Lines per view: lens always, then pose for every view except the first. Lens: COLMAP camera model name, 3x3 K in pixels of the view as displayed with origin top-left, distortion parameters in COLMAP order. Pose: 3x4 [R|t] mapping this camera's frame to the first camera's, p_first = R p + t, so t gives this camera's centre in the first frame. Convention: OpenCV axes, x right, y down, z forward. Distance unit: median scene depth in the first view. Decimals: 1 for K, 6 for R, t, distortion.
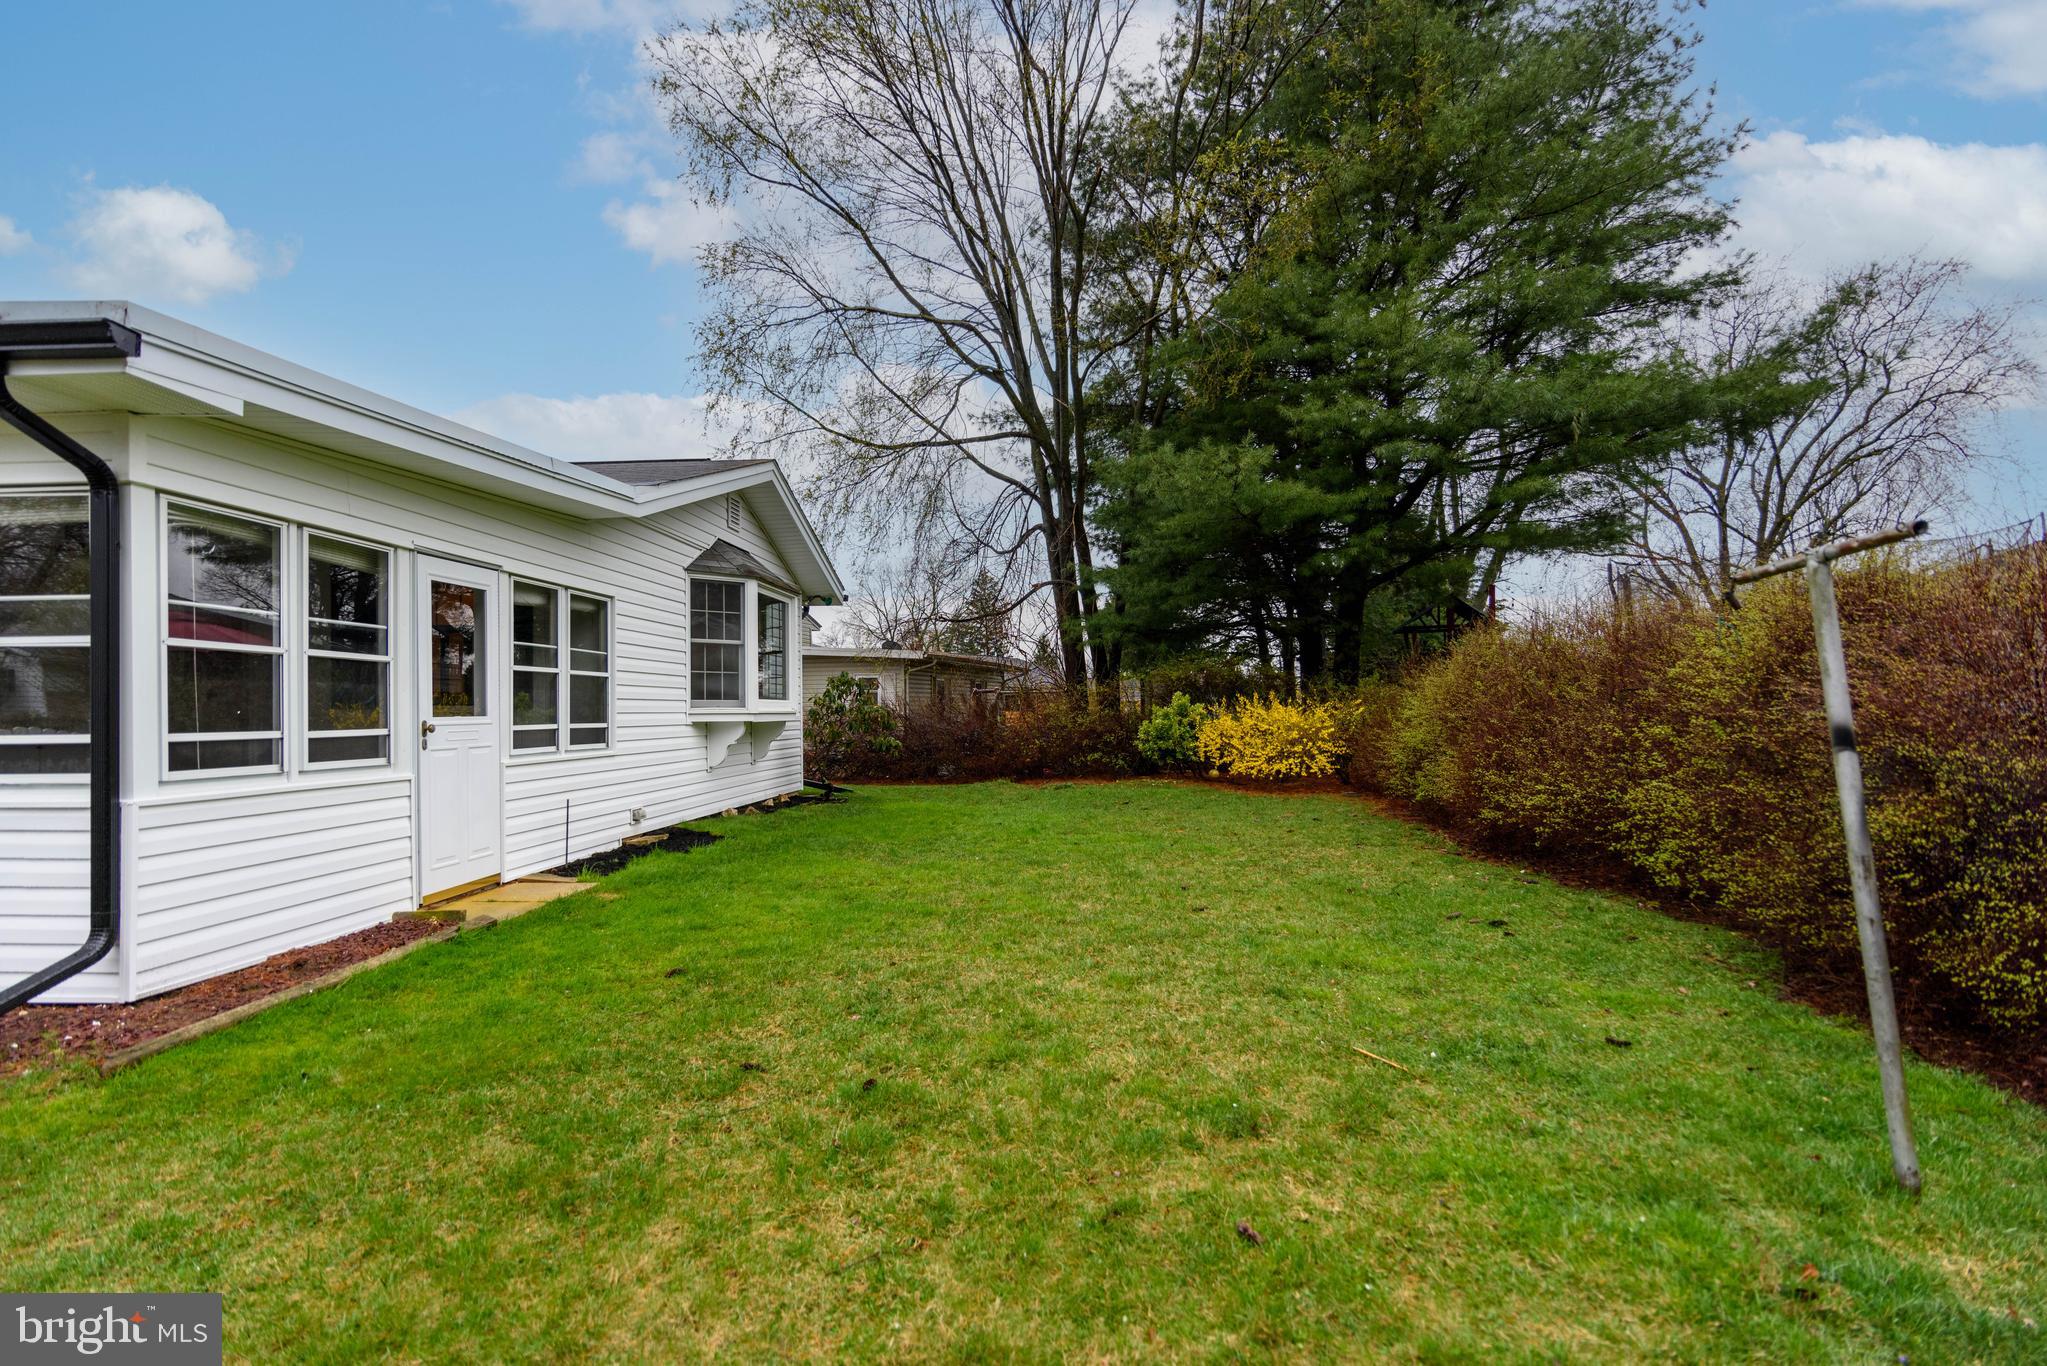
lens RADIAL K [[994.2, 0, 1004.4], [0, 994.2, 711.8], [0, 0, 1]] dist [0.000650, 0.000031]
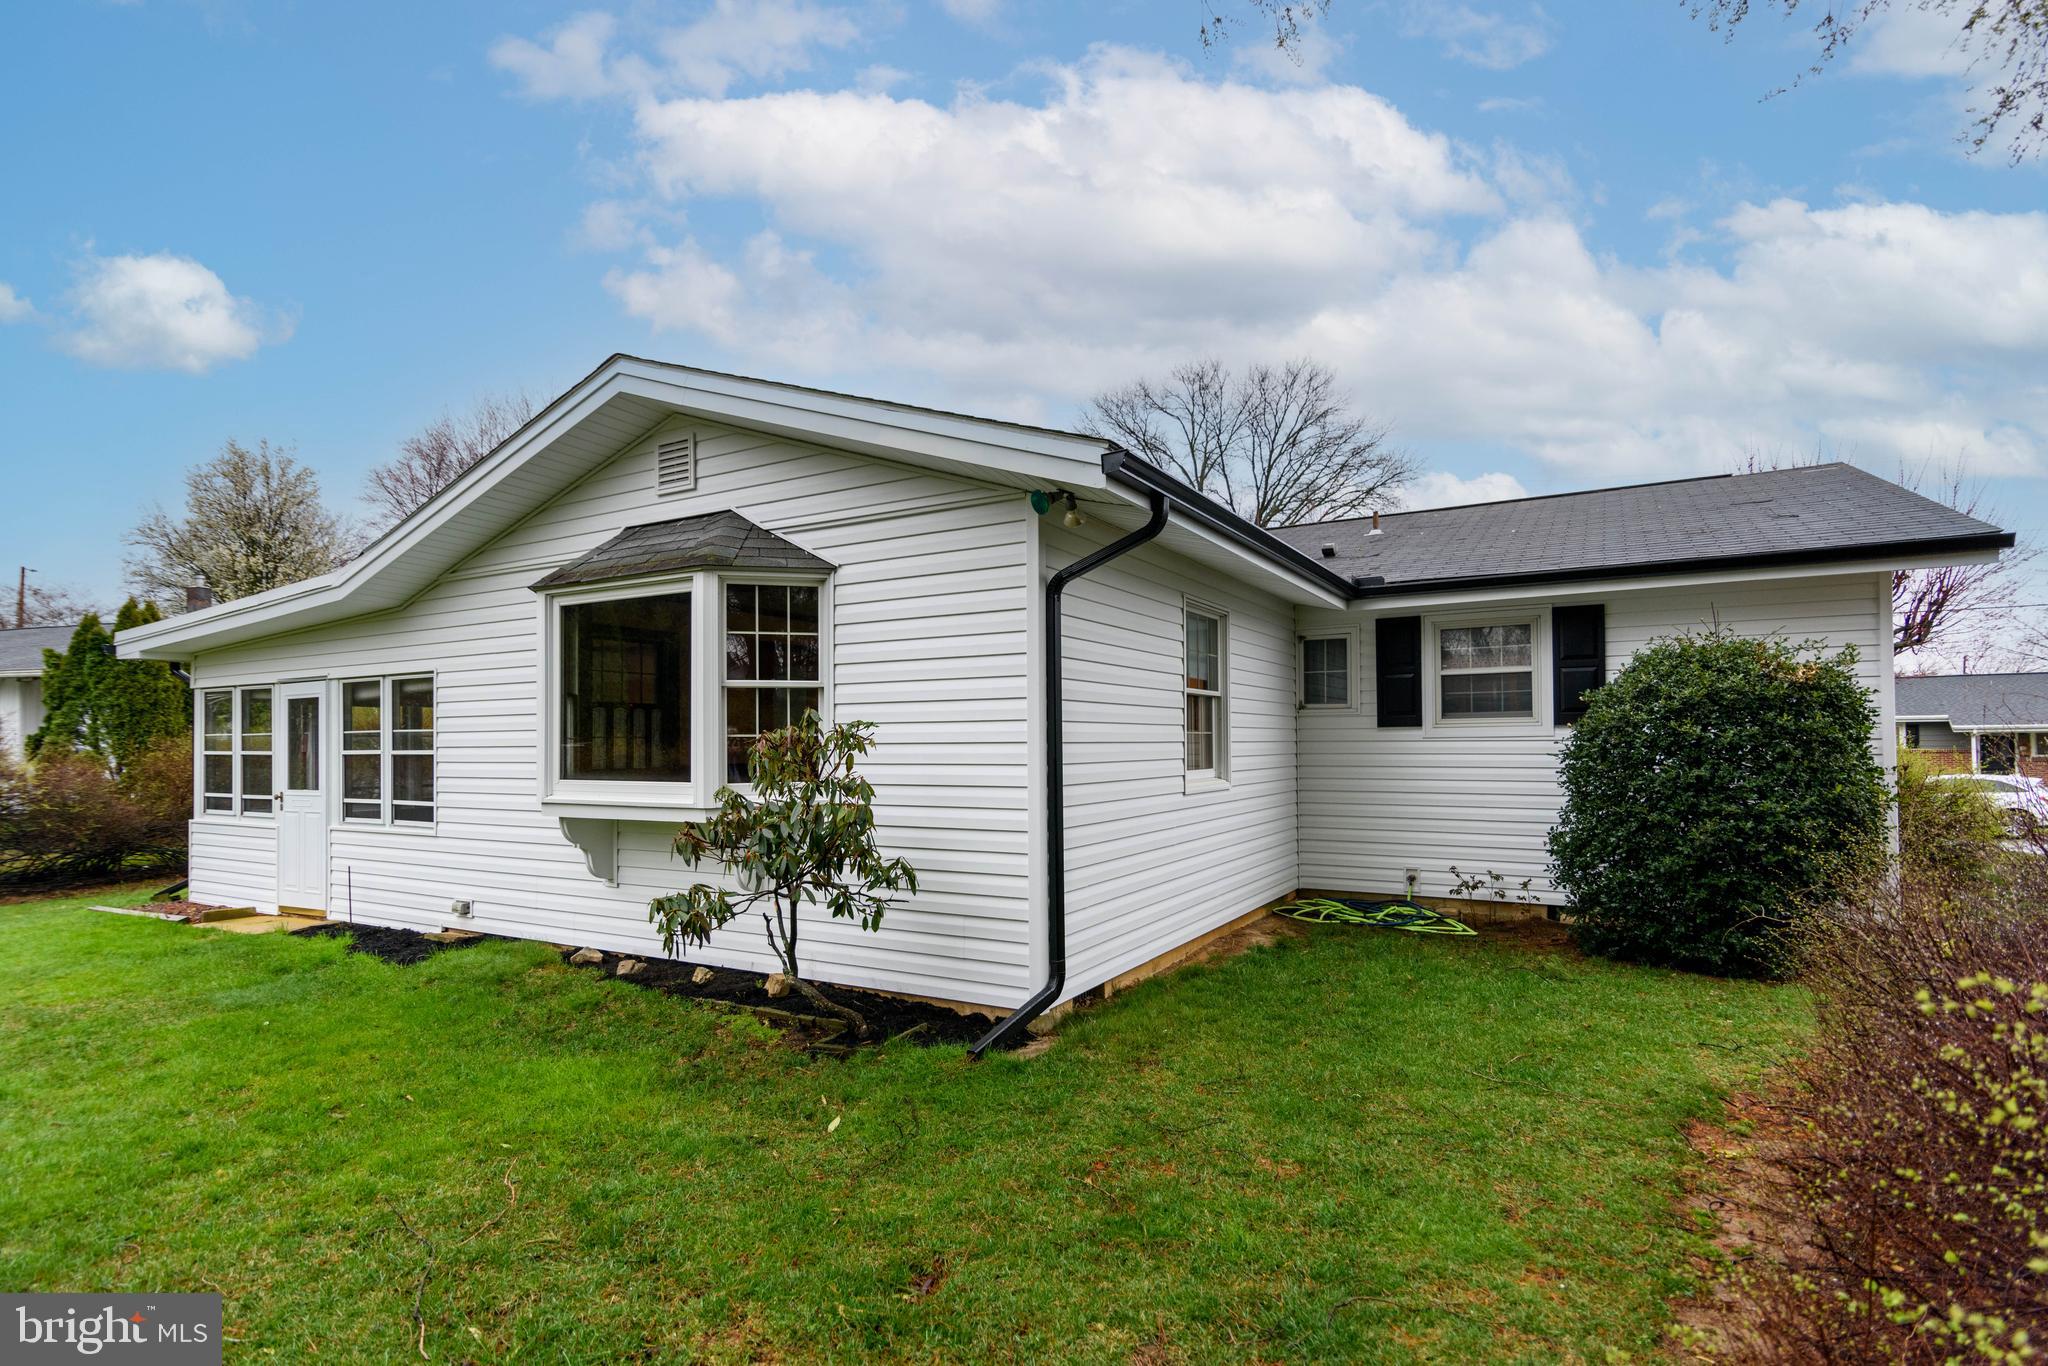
lens RADIAL K [[998.3, 0, 1028.0], [0, 998.3, 750.6], [0, 0, 1]] dist [0.001842, 0.000106]
pose [[-0.429661, -0.004524, -0.902979, 0.355224], [0.000536, 0.999986, -0.005265, -0.051221], [0.902990, -0.002746, -0.429652, 3.009882]]
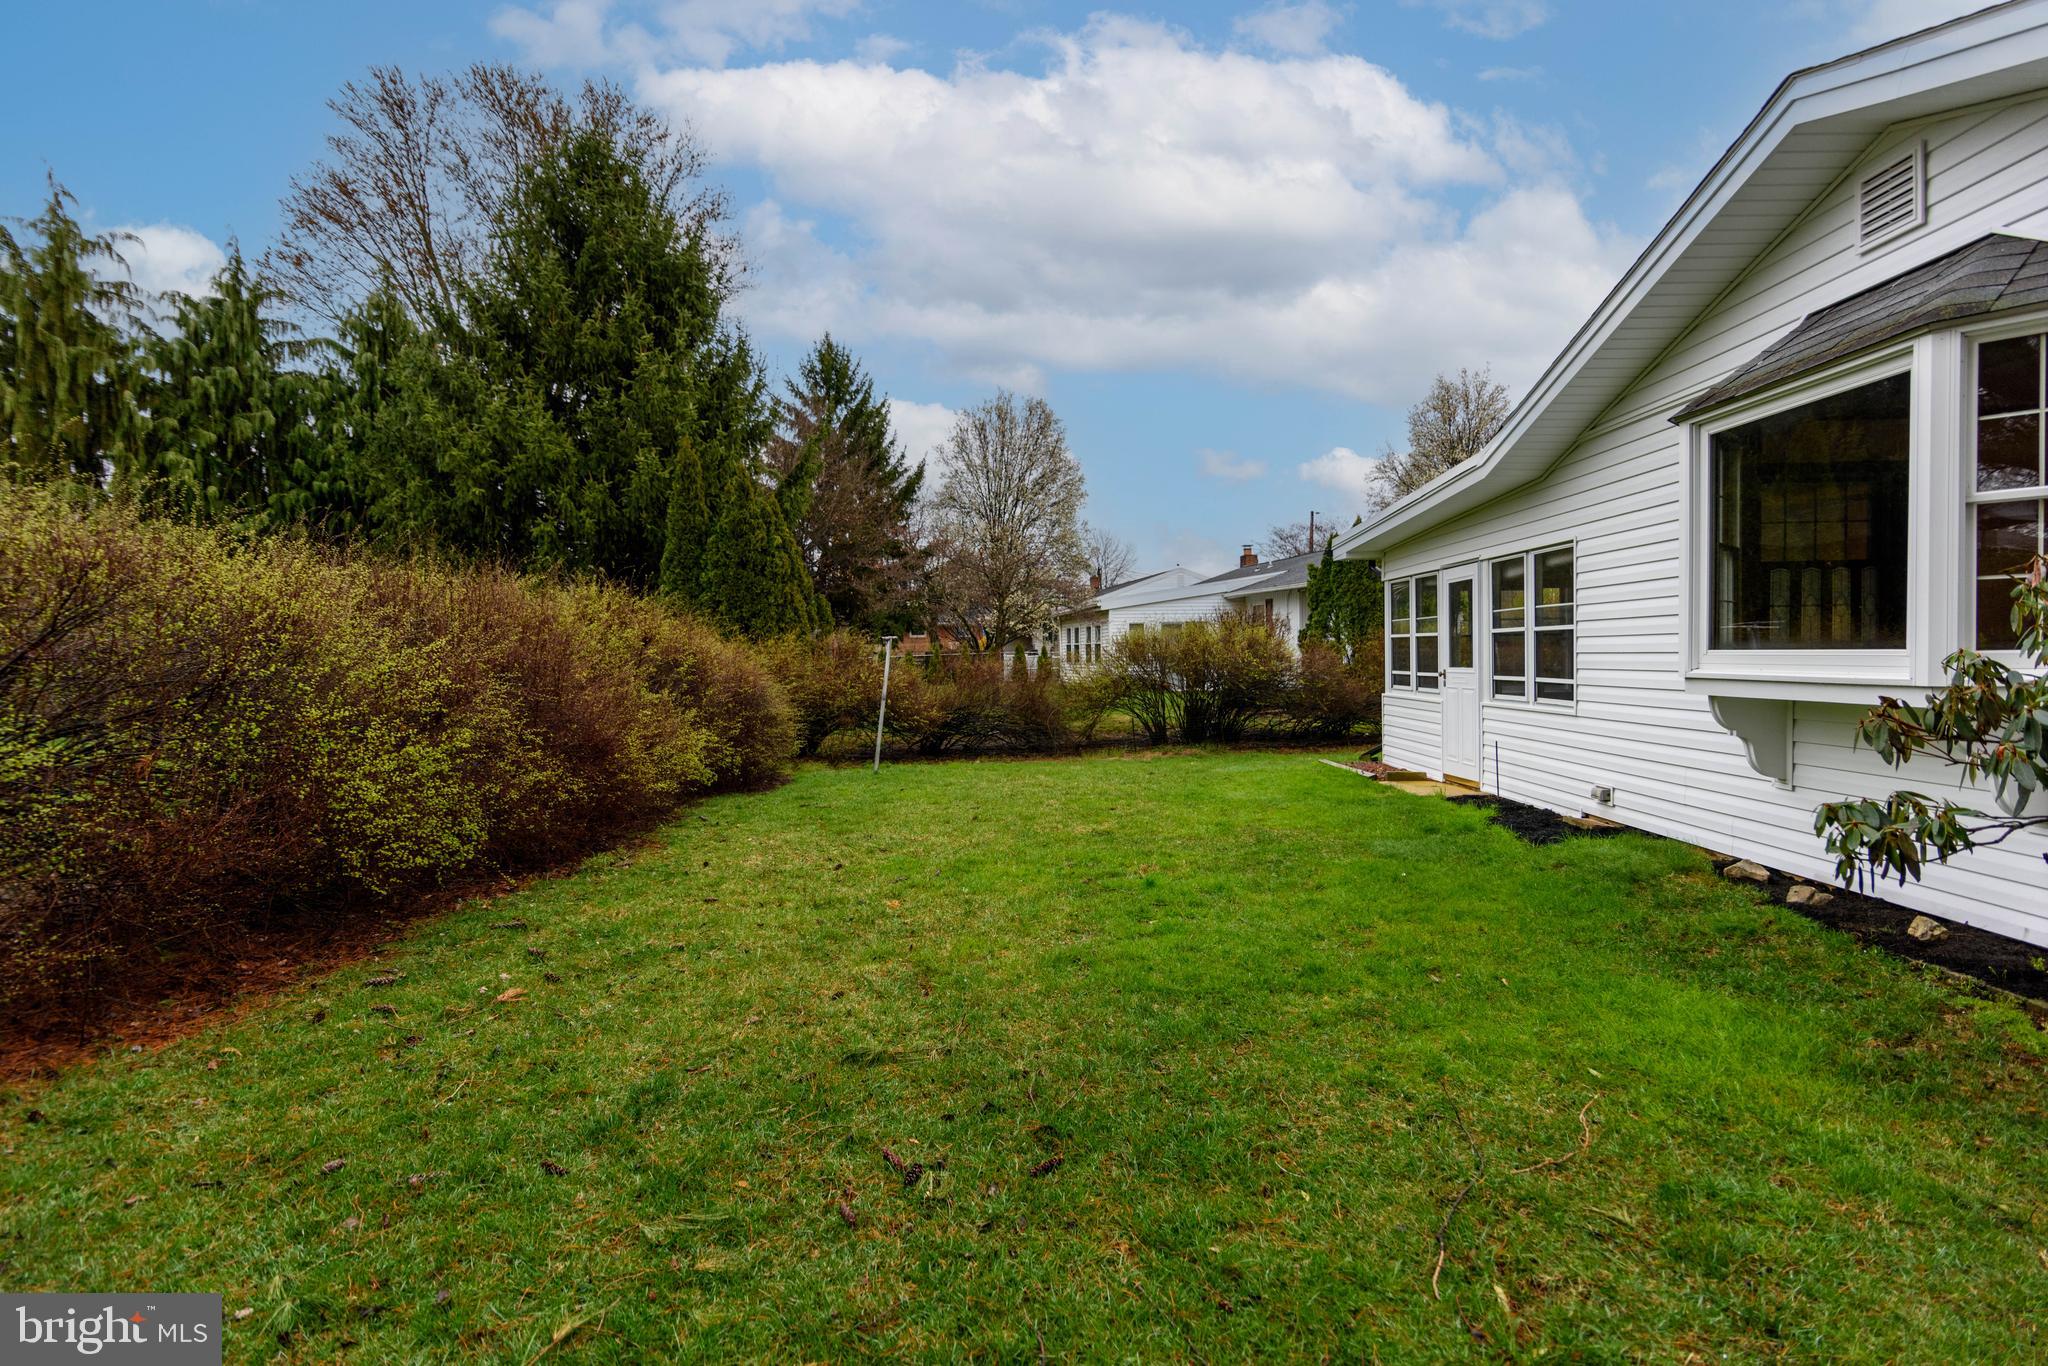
lens RADIAL K [[987.3, 0, 1024.0], [0, 987.3, 683.0], [0, 0, 1]] dist [0.001256, 0.000416]
pose [[-0.998900, 0.007347, -0.046315, 0.229027], [0.006067, 0.999597, 0.027719, -0.020961], [0.046500, 0.027407, -0.998542, 2.925358]]
